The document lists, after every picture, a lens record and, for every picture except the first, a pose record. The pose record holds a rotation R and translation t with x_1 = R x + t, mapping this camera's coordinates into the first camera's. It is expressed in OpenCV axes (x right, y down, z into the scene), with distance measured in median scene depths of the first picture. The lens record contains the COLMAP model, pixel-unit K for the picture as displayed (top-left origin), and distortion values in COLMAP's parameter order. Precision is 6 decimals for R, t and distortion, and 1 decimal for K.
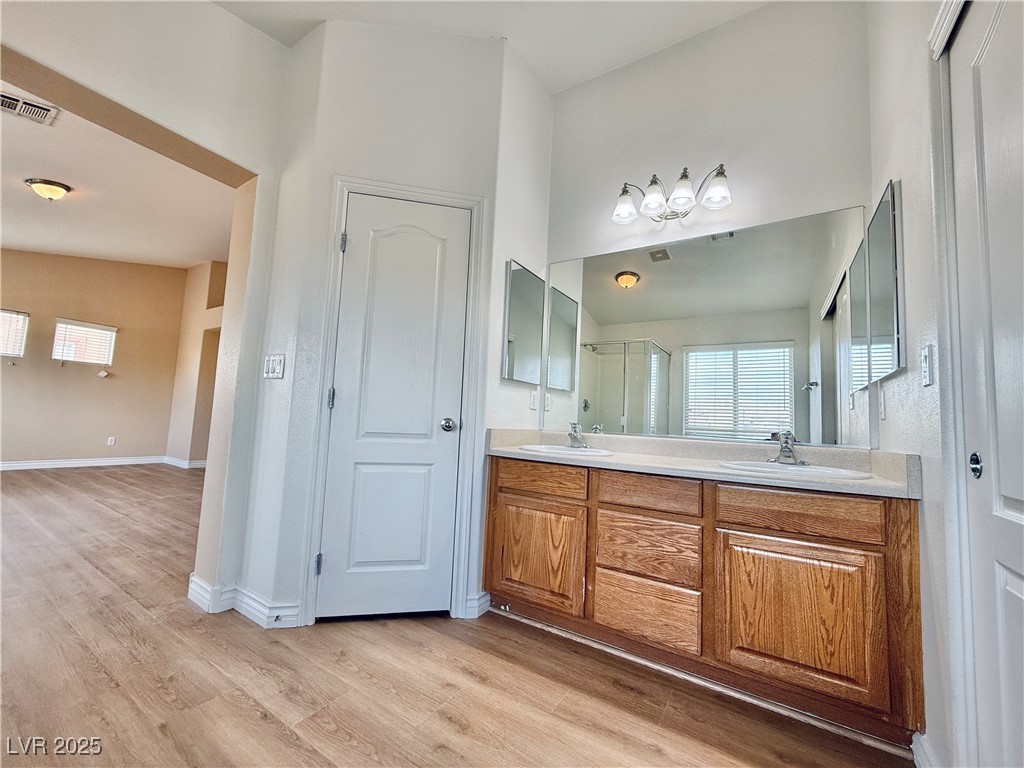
lens RADIAL K [[407.5, 0, 511.7], [0, 407.5, 386.5], [0, 0, 1]] dist [-0.000212, -0.000093]
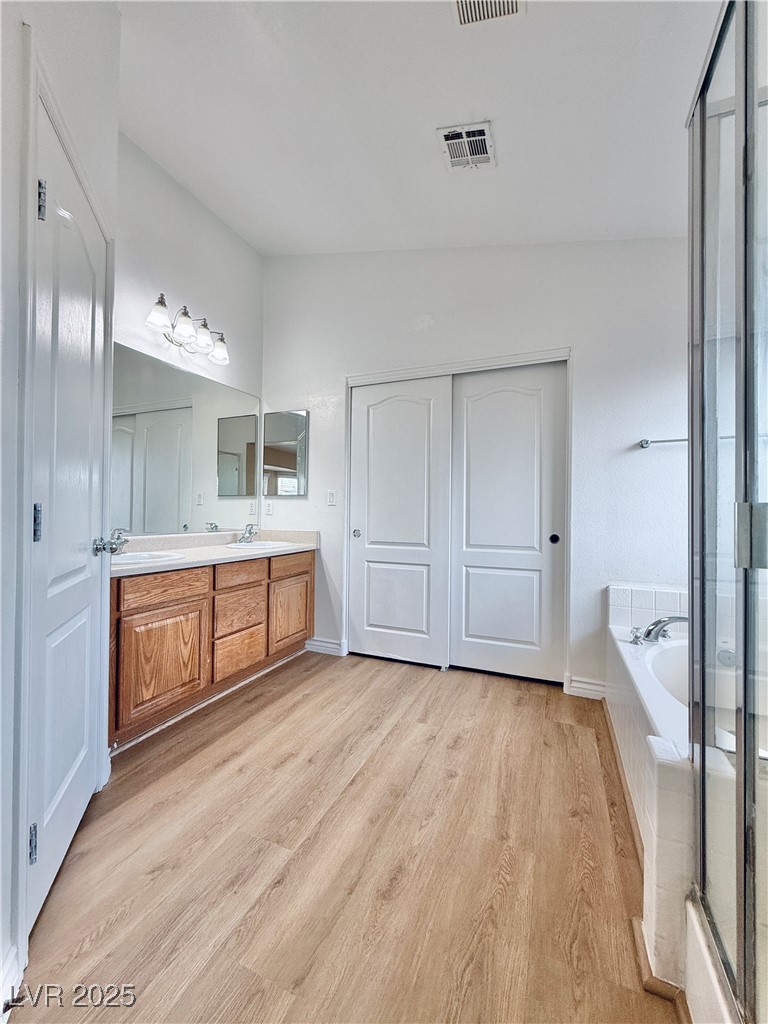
lens RADIAL K [[407.5, 0, 384.0], [0, 407.5, 512.0], [0, 0, 1]] dist [-0.000212, -0.000093]
pose [[-0.163332, -0.046793, 0.985461, -1.075116], [-0.104150, 0.994111, 0.029942, -0.047351], [-0.981058, -0.097745, -0.167243, 0.715943]]
